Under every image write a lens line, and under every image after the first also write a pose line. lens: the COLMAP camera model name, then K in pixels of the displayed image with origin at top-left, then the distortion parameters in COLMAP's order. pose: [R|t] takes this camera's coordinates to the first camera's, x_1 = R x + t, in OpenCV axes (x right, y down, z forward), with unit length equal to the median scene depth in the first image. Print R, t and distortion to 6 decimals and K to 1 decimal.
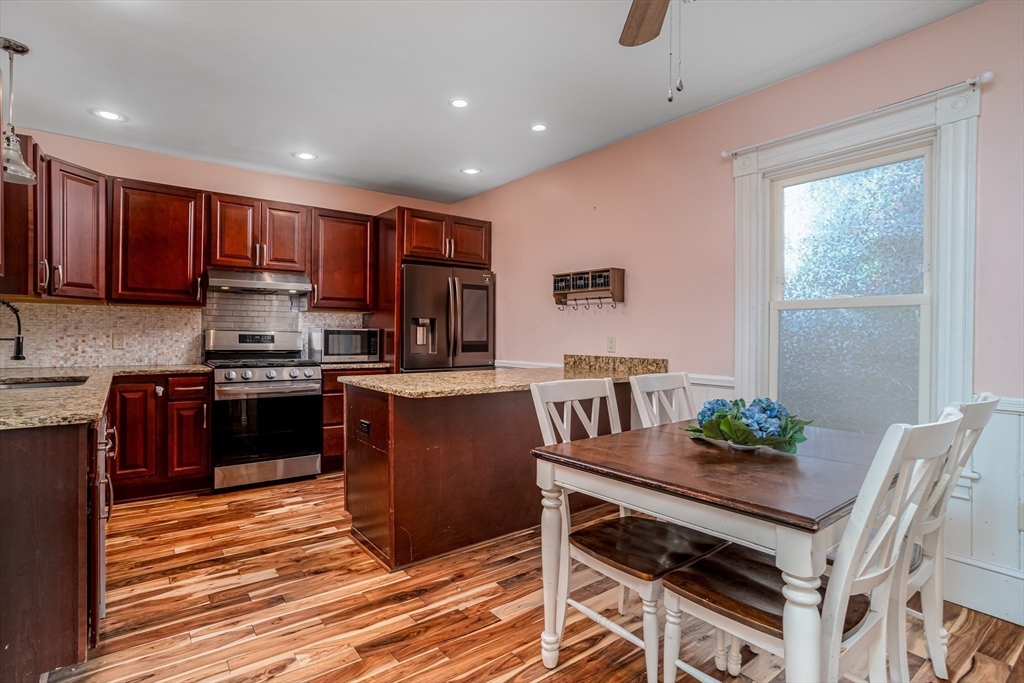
lens RADIAL K [[523.3, 0, 518.6], [0, 523.3, 339.8], [0, 0, 1]] dist [-0.067001, 0.042645]
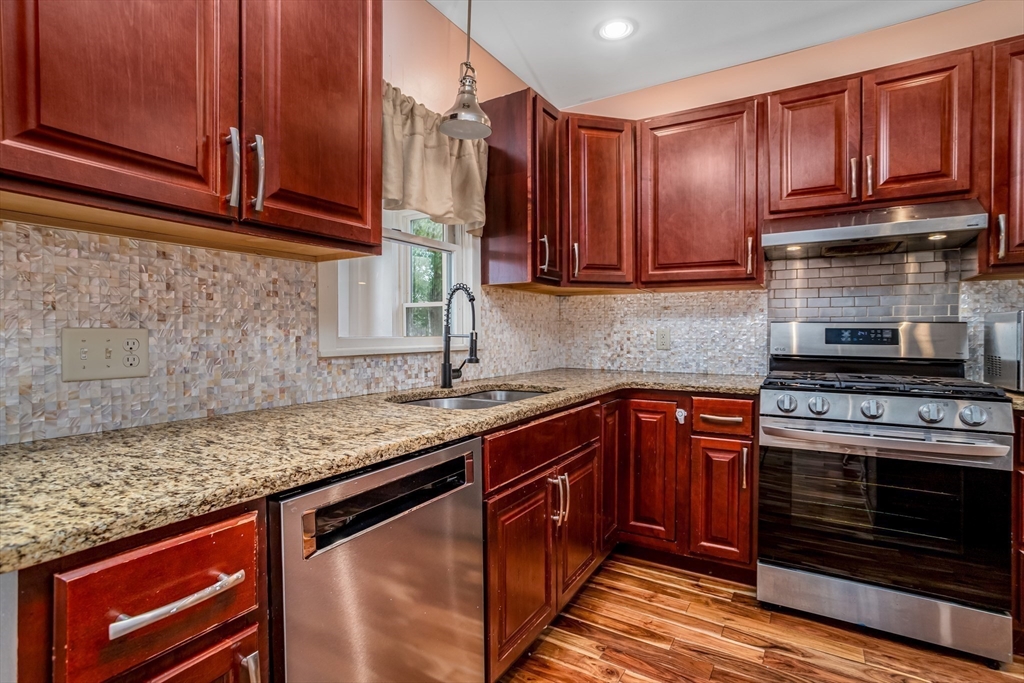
lens RADIAL K [[497.3, 0, 511.4], [0, 497.3, 333.8], [0, 0, 1]] dist [-0.054527, 0.025669]
pose [[0.349841, -0.004699, -0.936797, -0.174332], [-0.003041, 0.999976, -0.006152, -0.000145], [0.936804, 0.005001, 0.349819, 0.531790]]
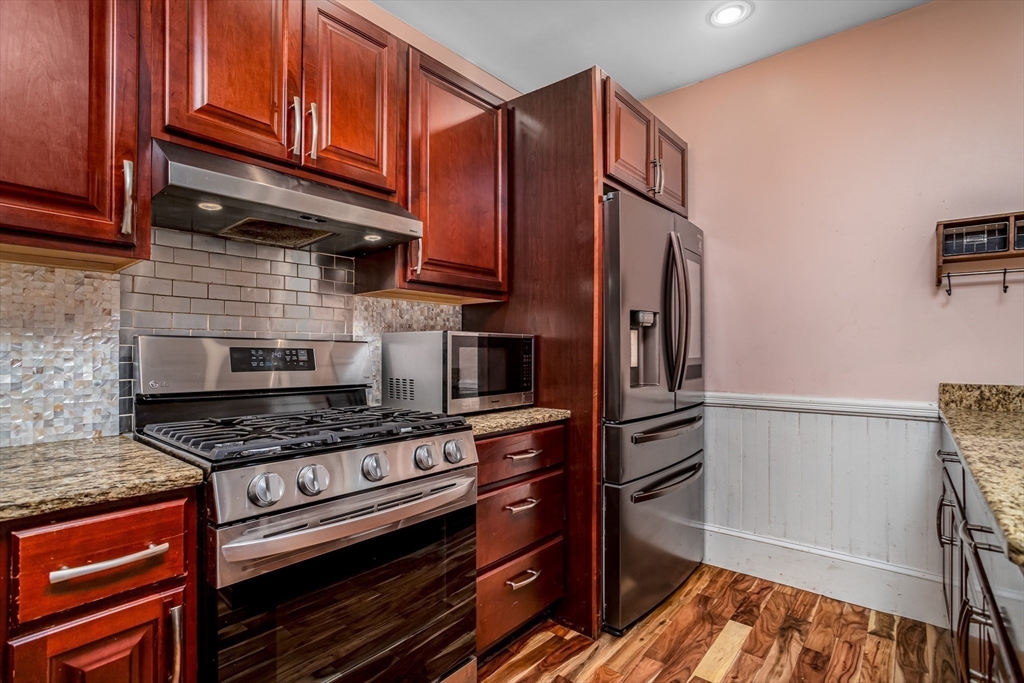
lens RADIAL K [[502.7, 0, 482.1], [0, 502.7, 346.8], [0, 0, 1]] dist [-0.039560, 0.022625]
pose [[0.981662, -0.006146, 0.190532, -0.481601], [0.008539, 0.999895, -0.011744, -0.005862], [-0.190440, 0.013156, 0.981611, 0.684203]]
